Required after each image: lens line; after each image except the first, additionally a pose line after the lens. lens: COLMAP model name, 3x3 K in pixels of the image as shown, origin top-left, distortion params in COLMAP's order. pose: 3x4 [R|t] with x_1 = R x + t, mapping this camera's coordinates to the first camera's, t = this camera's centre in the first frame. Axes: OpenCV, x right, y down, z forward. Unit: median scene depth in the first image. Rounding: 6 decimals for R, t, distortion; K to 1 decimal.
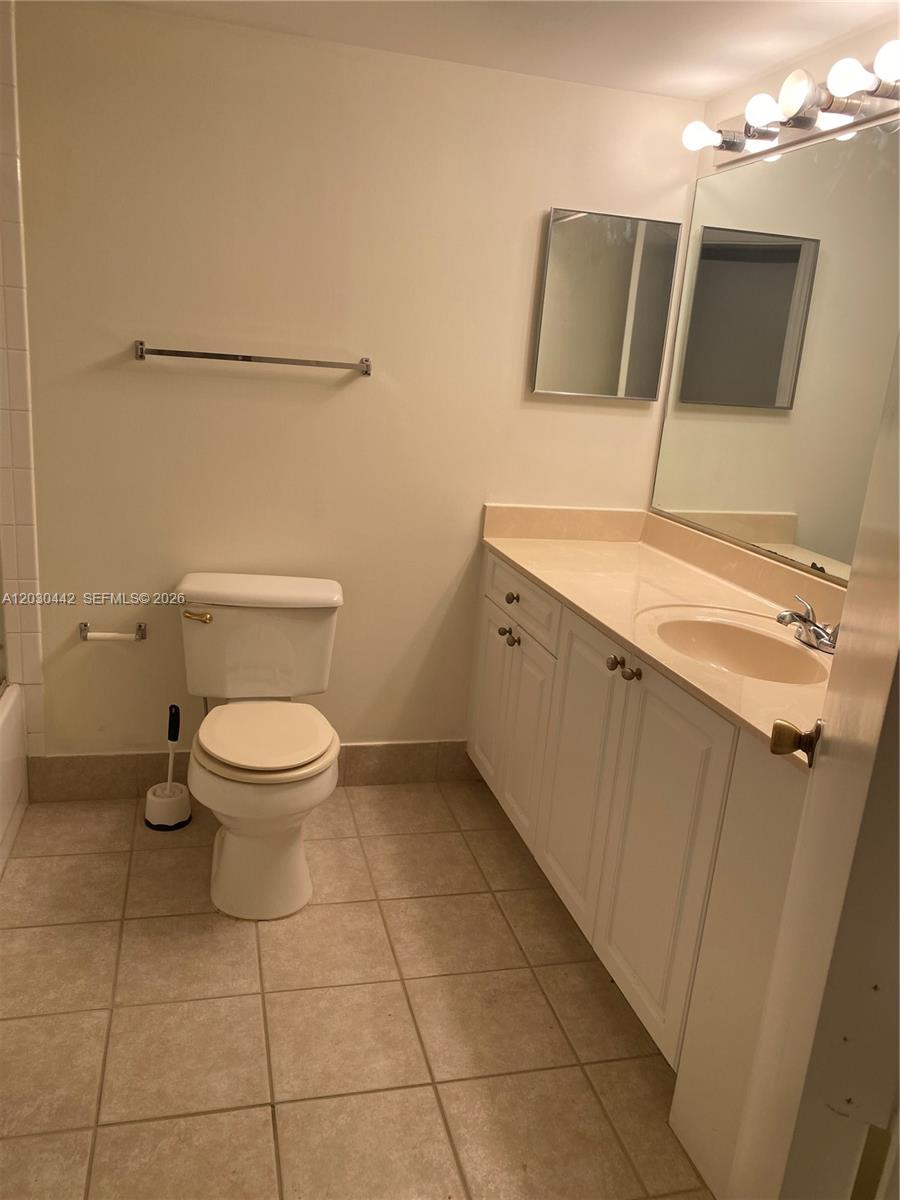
lens RADIAL K [[965.5, 0, 450.0], [0, 965.5, 600.0], [0, 0, 1]] dist [0.035226, -0.019608]
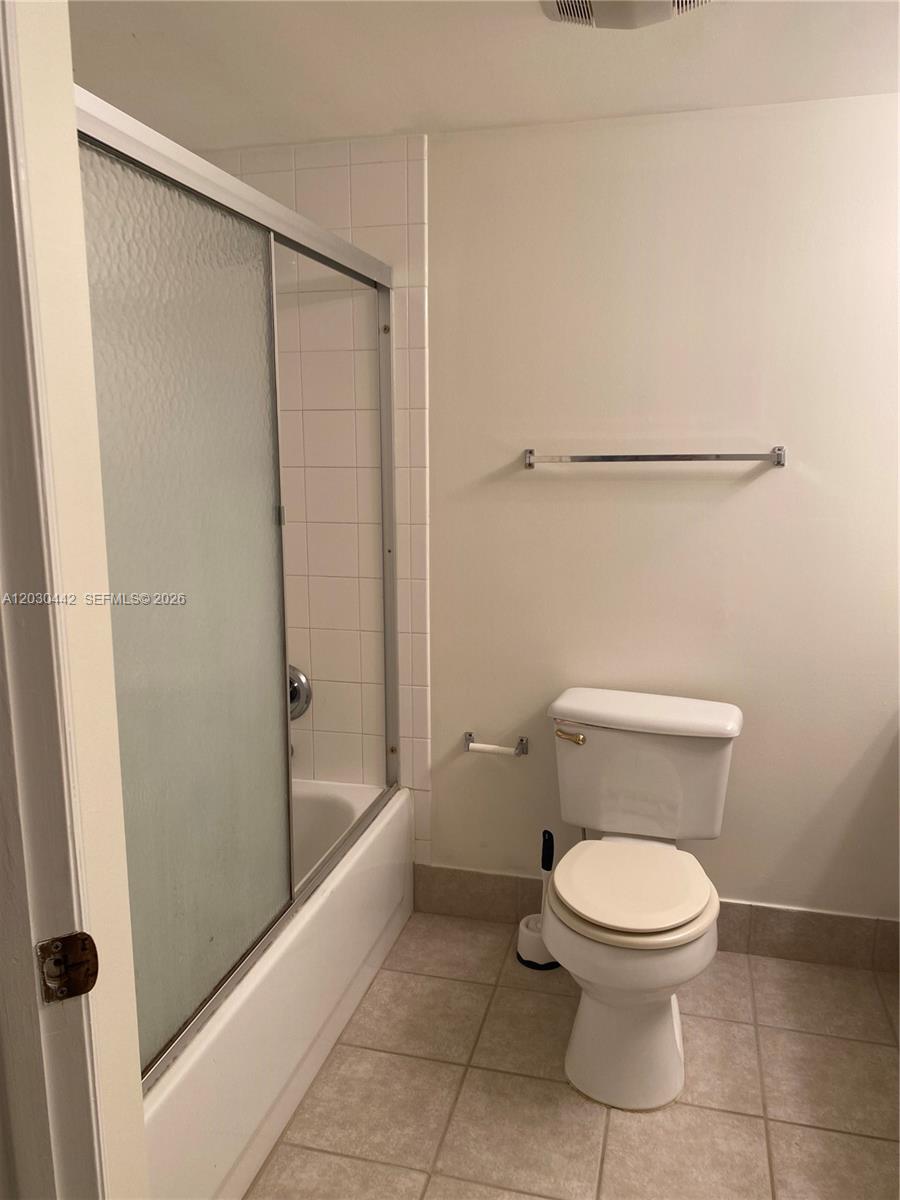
lens RADIAL K [[965.5, 0, 450.0], [0, 965.5, 600.0], [0, 0, 1]] dist [0.035226, -0.019608]
pose [[0.873969, 0.012828, -0.485811, 0.080881], [-0.063354, 0.994128, -0.087723, -0.023573], [0.481834, 0.107445, 0.869650, 0.139187]]
